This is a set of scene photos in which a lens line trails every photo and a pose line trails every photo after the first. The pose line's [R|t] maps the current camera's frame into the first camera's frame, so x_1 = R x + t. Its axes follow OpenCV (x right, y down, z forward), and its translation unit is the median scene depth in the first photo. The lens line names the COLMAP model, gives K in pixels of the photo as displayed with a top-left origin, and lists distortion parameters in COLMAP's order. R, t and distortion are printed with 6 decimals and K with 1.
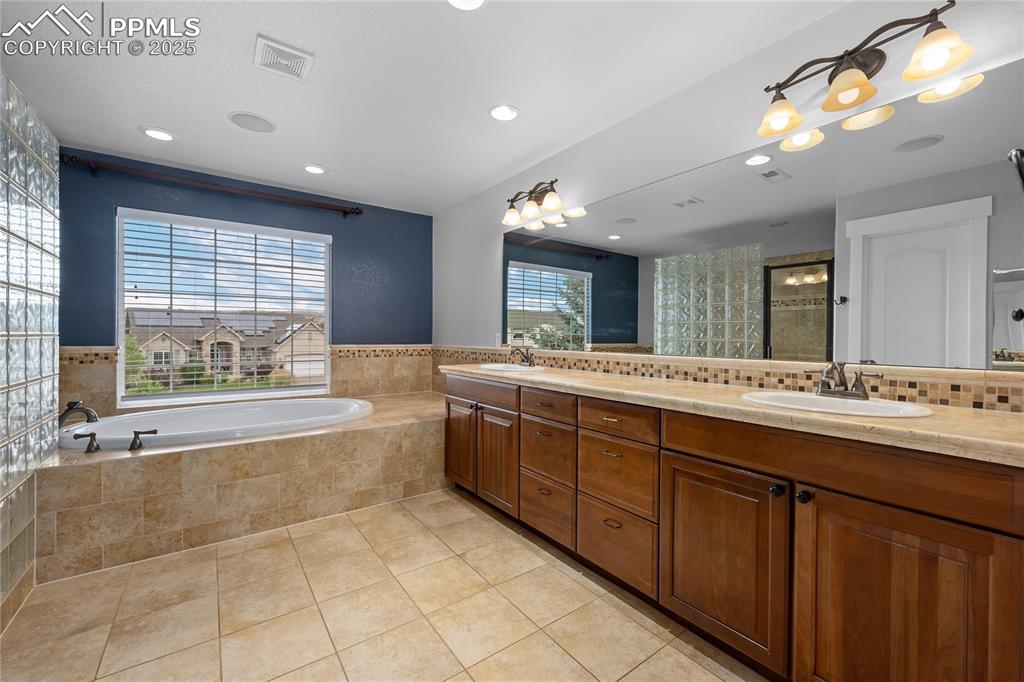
lens RADIAL K [[427.1, 0, 508.1], [0, 427.1, 343.1], [0, 0, 1]] dist [0.000210, -0.000030]
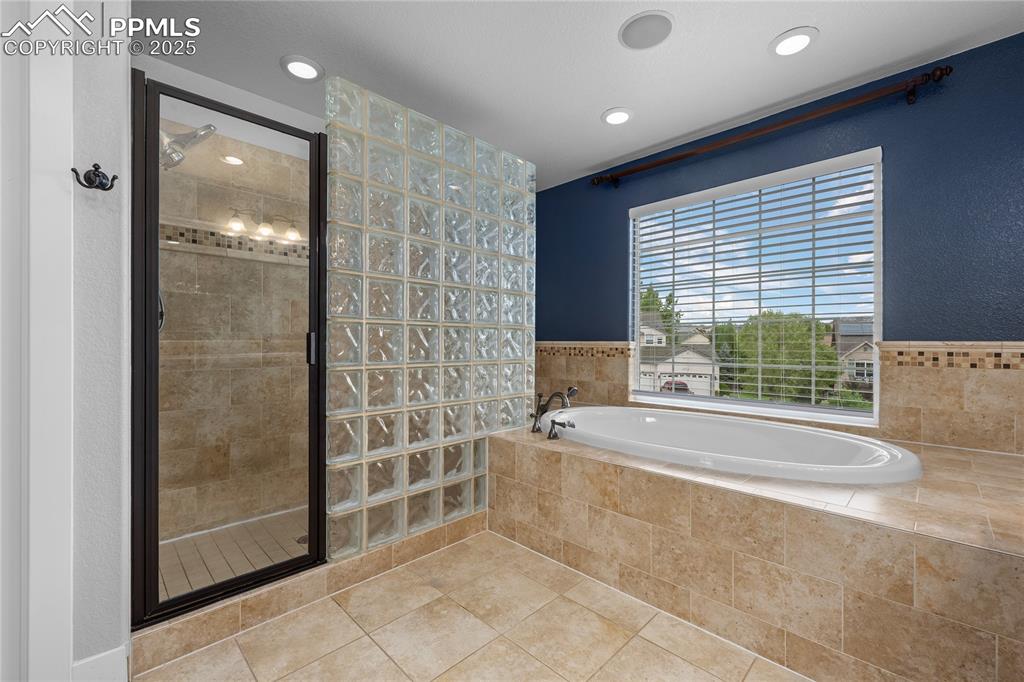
lens RADIAL K [[427.1, 0, 508.1], [0, 427.1, 343.1], [0, 0, 1]] dist [0.000210, -0.000030]
pose [[0.164358, -0.004506, -0.986390, 0.083255], [-0.020233, 0.999764, -0.007938, 0.029269], [0.986193, 0.021262, 0.164228, 0.610818]]
